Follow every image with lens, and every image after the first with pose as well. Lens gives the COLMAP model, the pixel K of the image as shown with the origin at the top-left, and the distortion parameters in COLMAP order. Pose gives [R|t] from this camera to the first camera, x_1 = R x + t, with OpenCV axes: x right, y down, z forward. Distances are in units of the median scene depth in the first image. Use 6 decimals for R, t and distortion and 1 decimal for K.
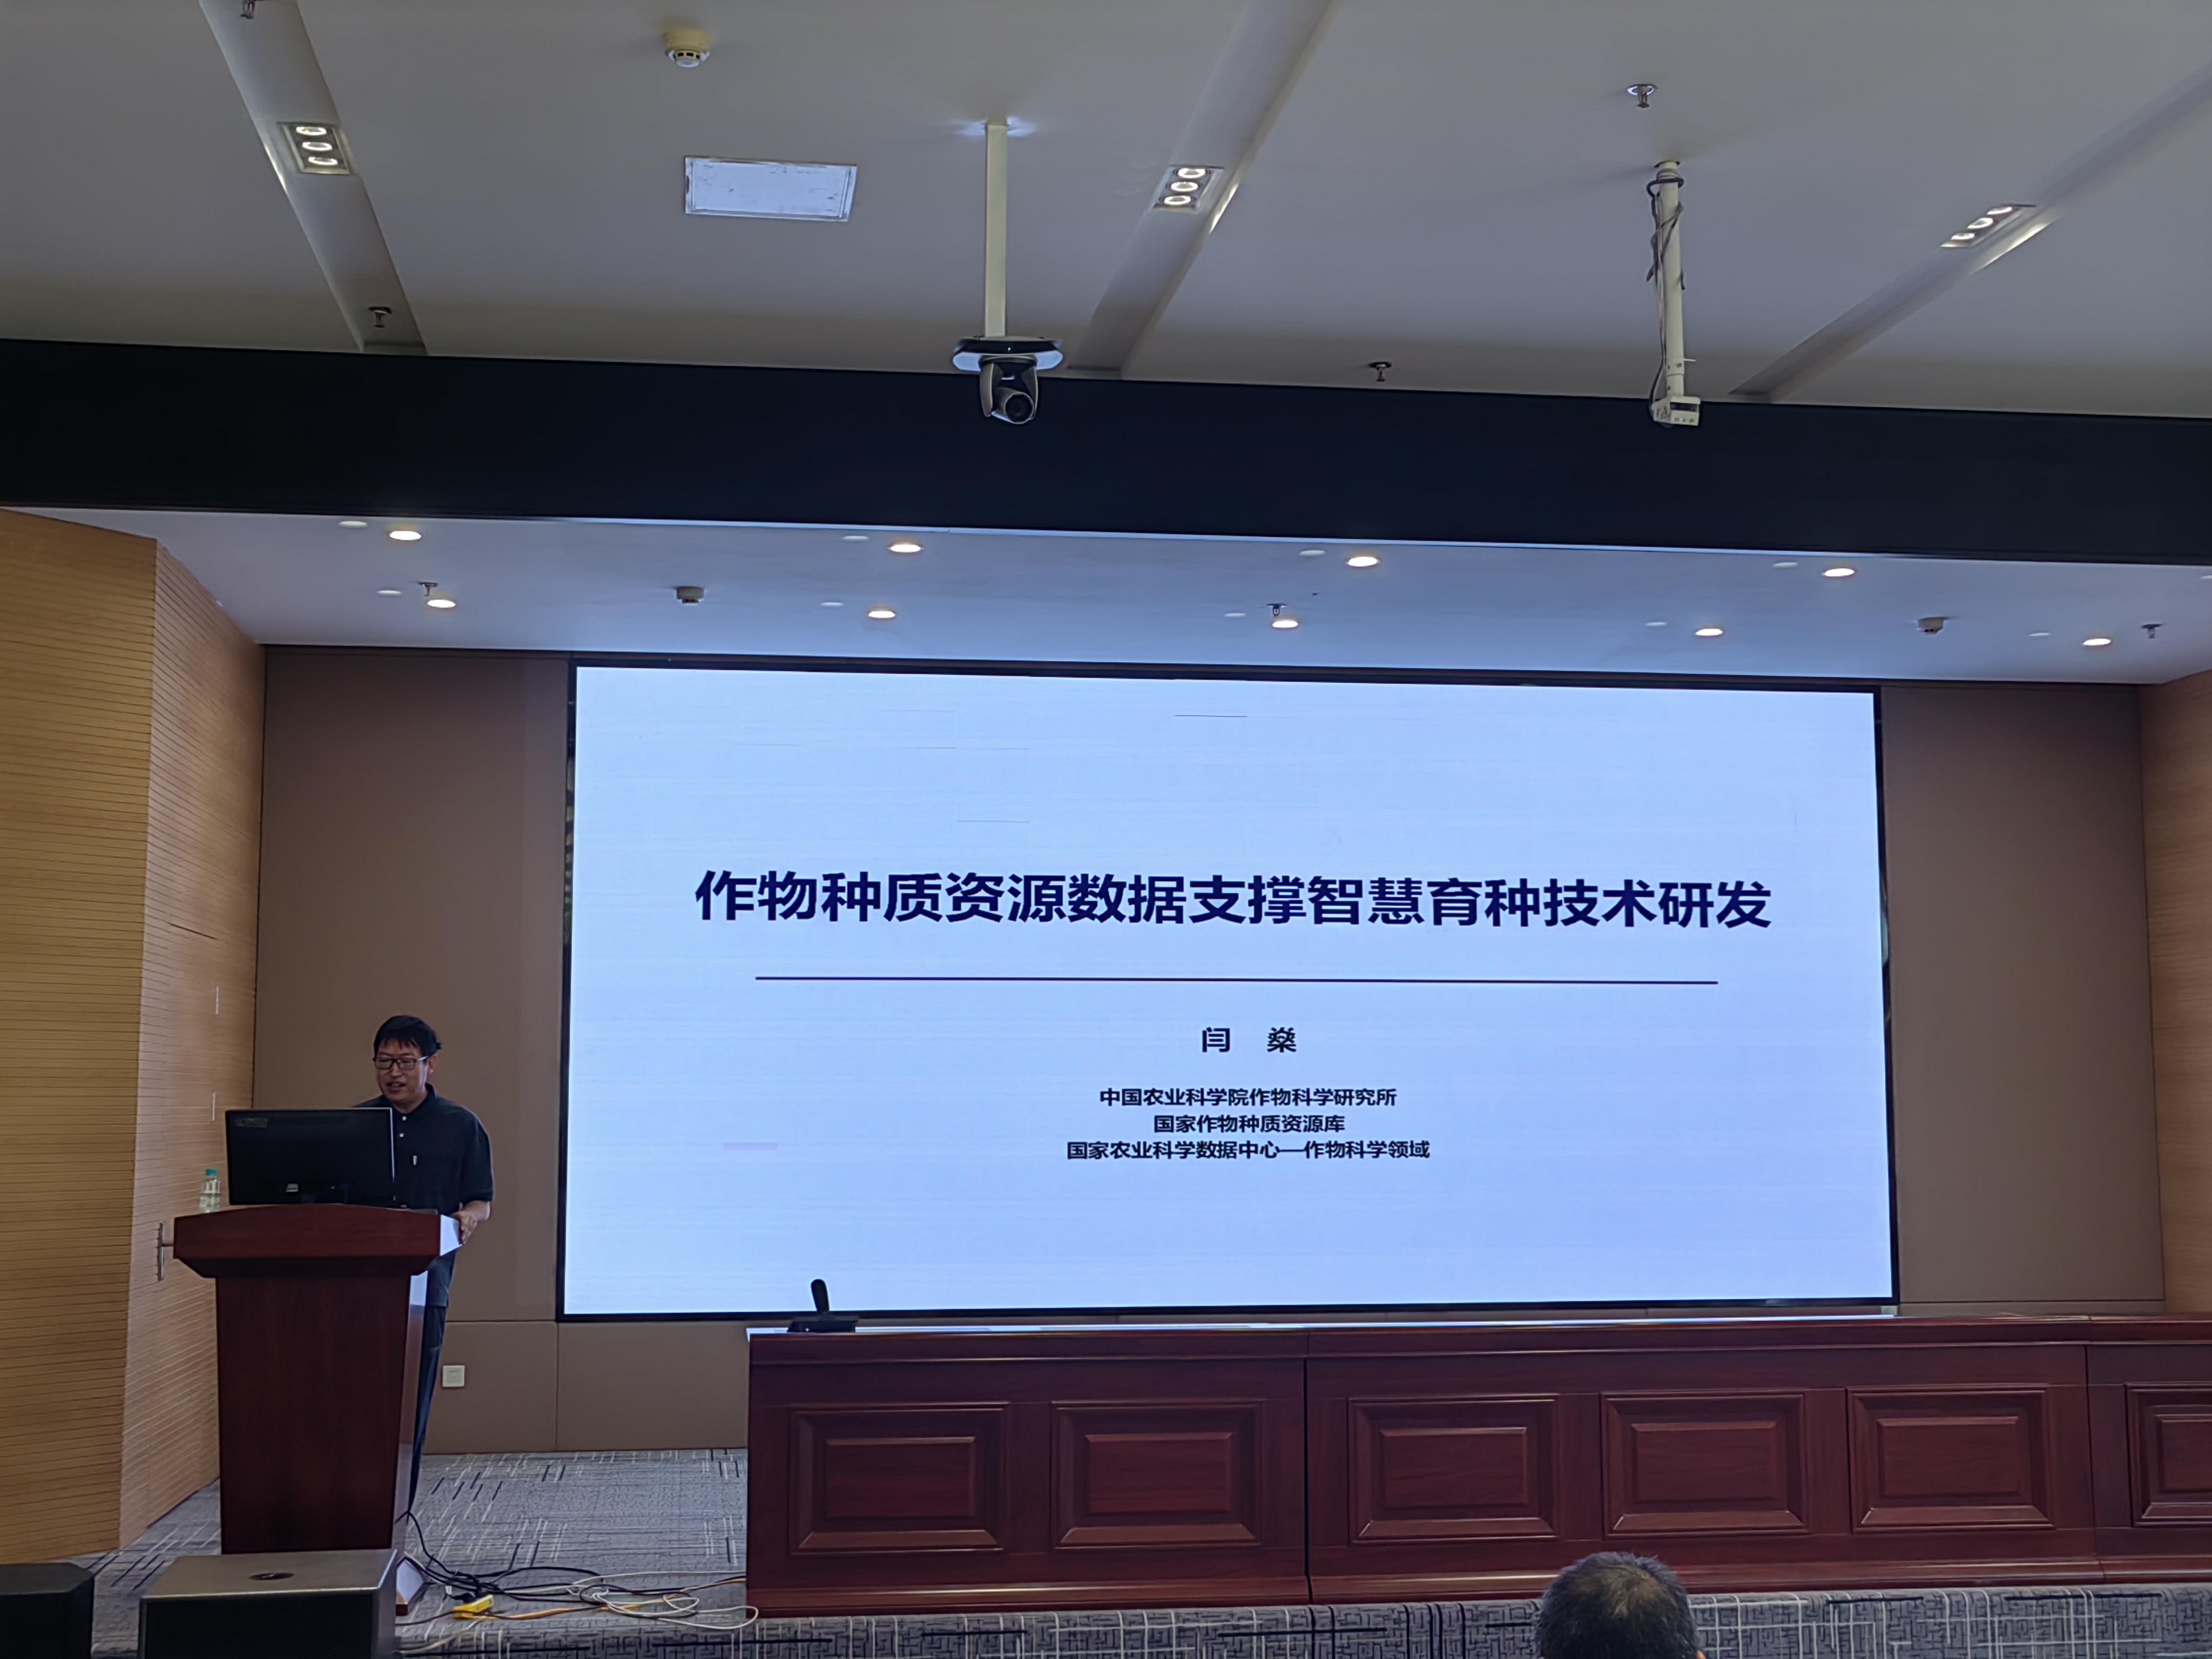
lens RADIAL K [[2675.3, 0, 1111.4], [0, 2675.3, 882.8], [0, 0, 1]] dist [-0.006137, 0.023546]
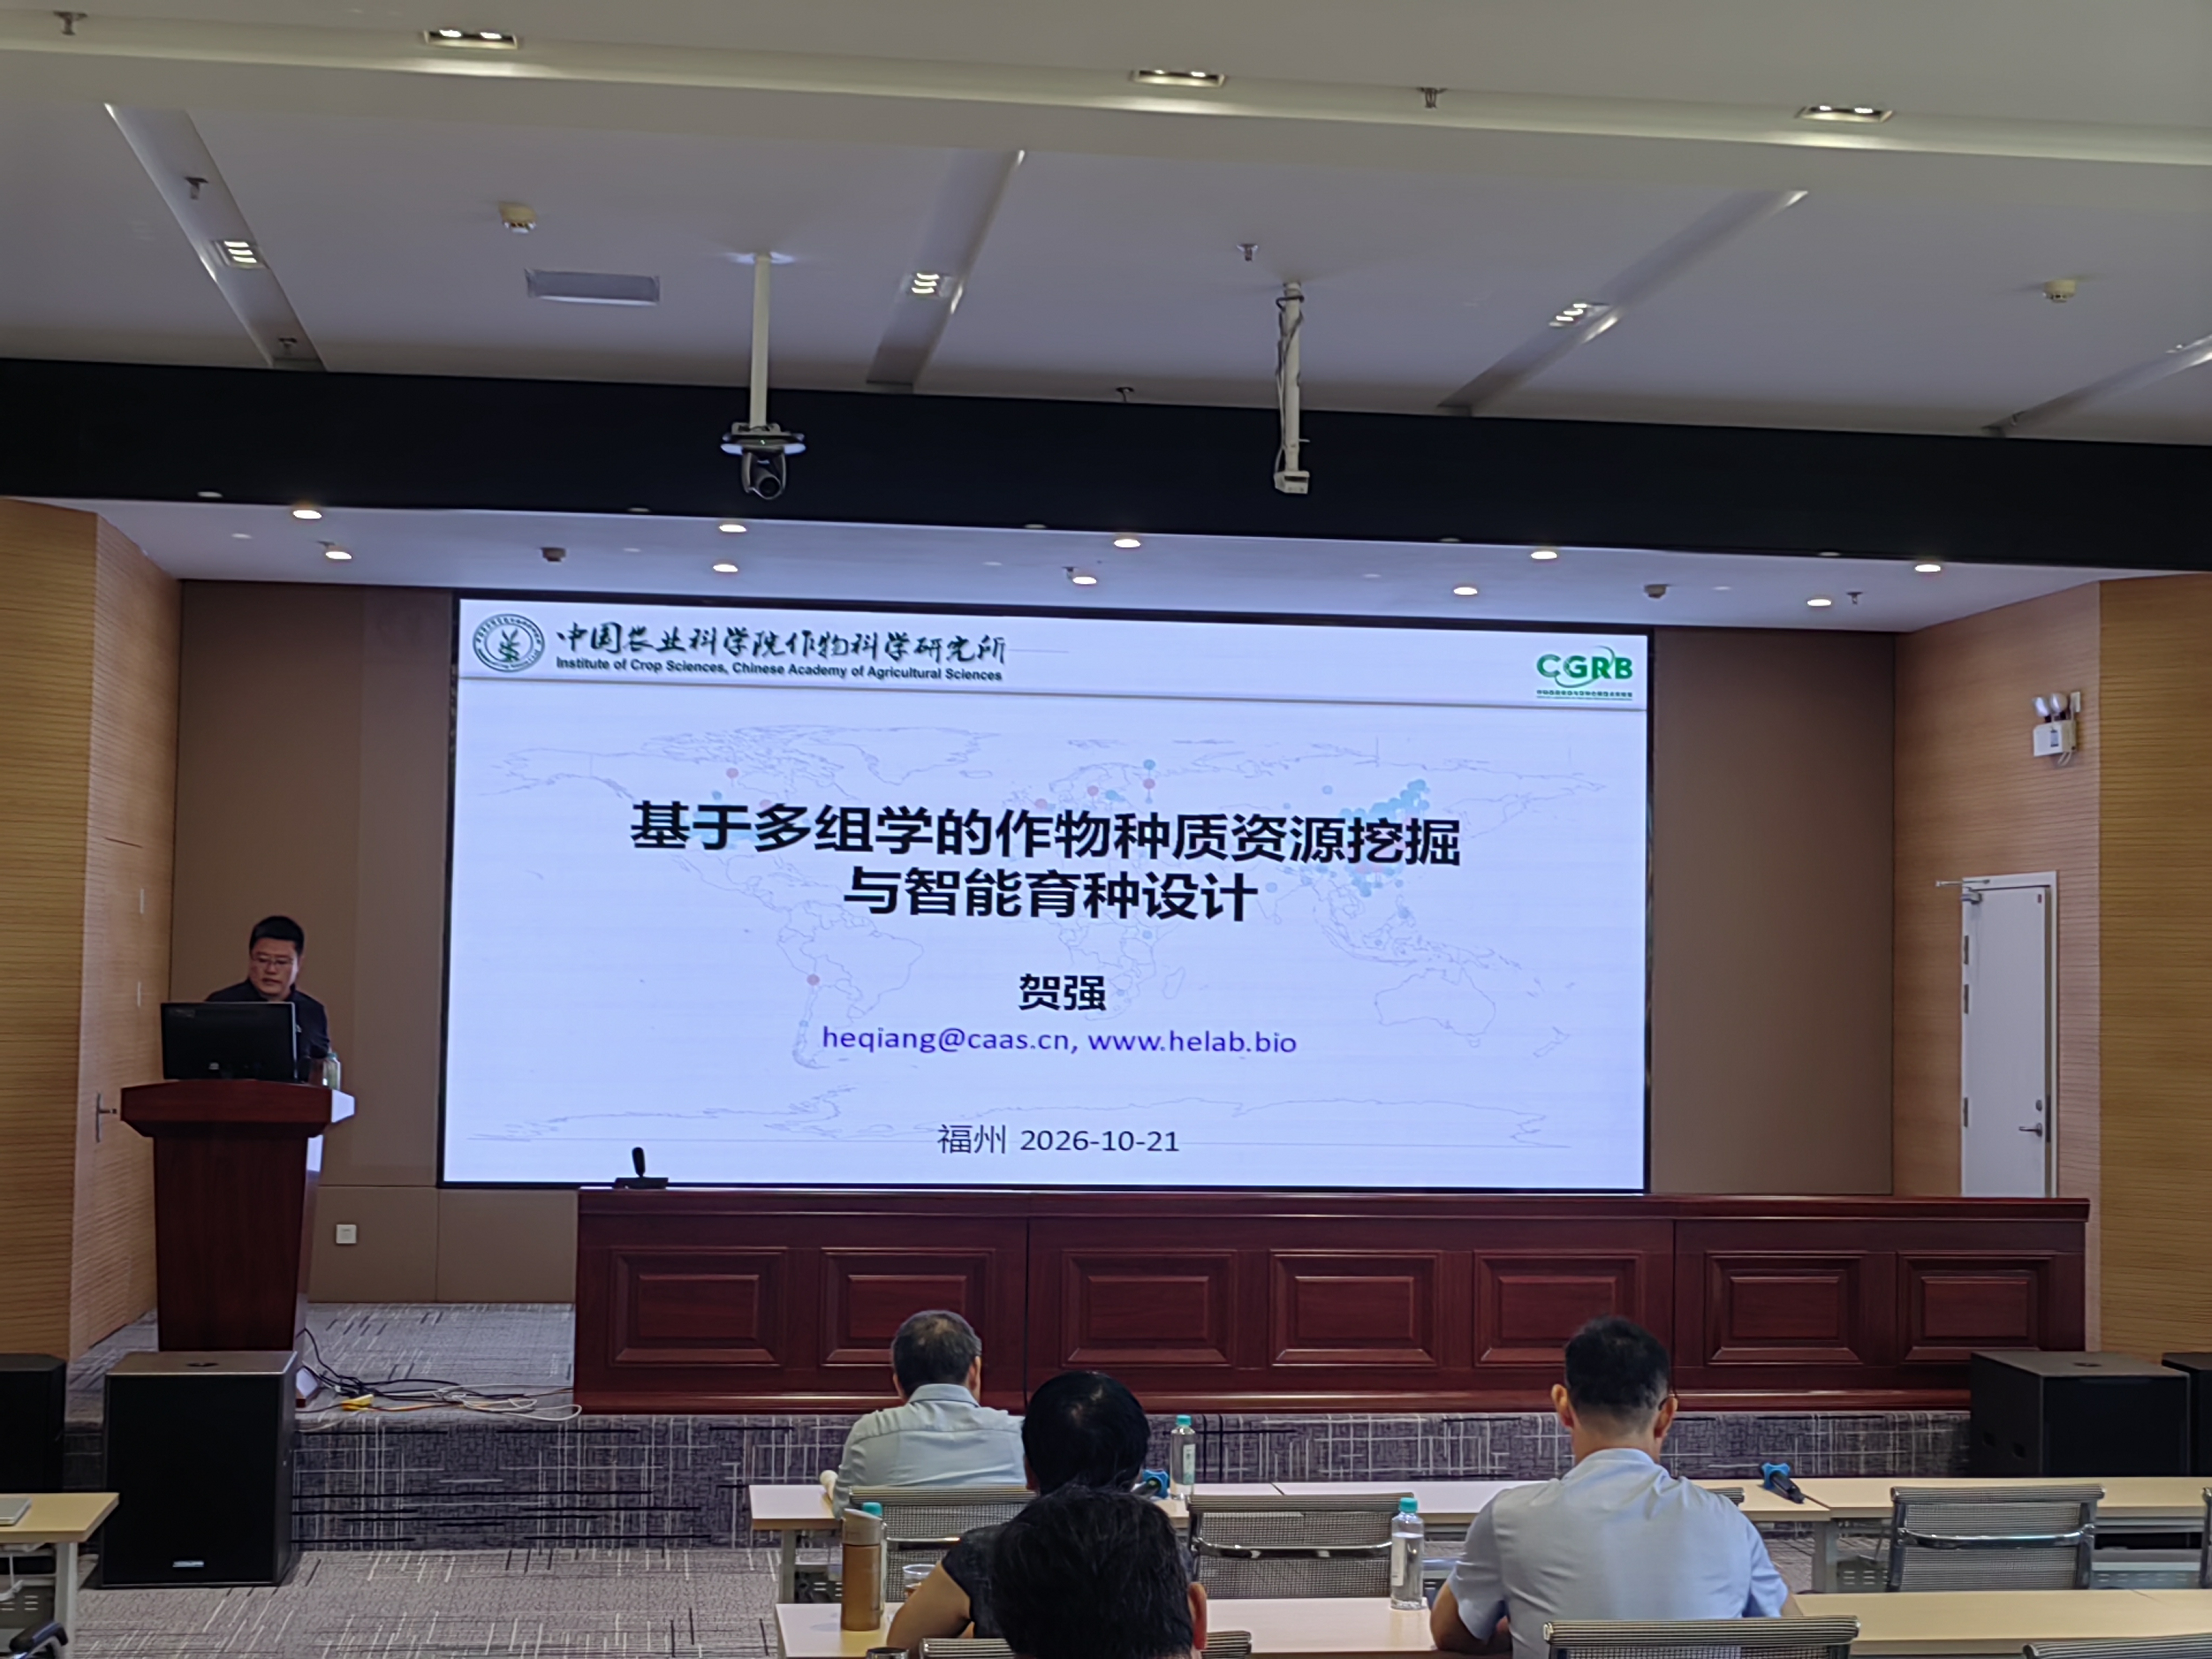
lens RADIAL K [[3350.8, 0, 1106.0], [0, 3350.8, 829.5], [0, 0, 1]] dist [-0.032520, -0.102196]
pose [[0.999628, 0.015300, -0.022583, 0.140950], [-0.014388, 0.999096, 0.039998, -0.063645], [0.023175, -0.039659, 0.998945, -0.535027]]
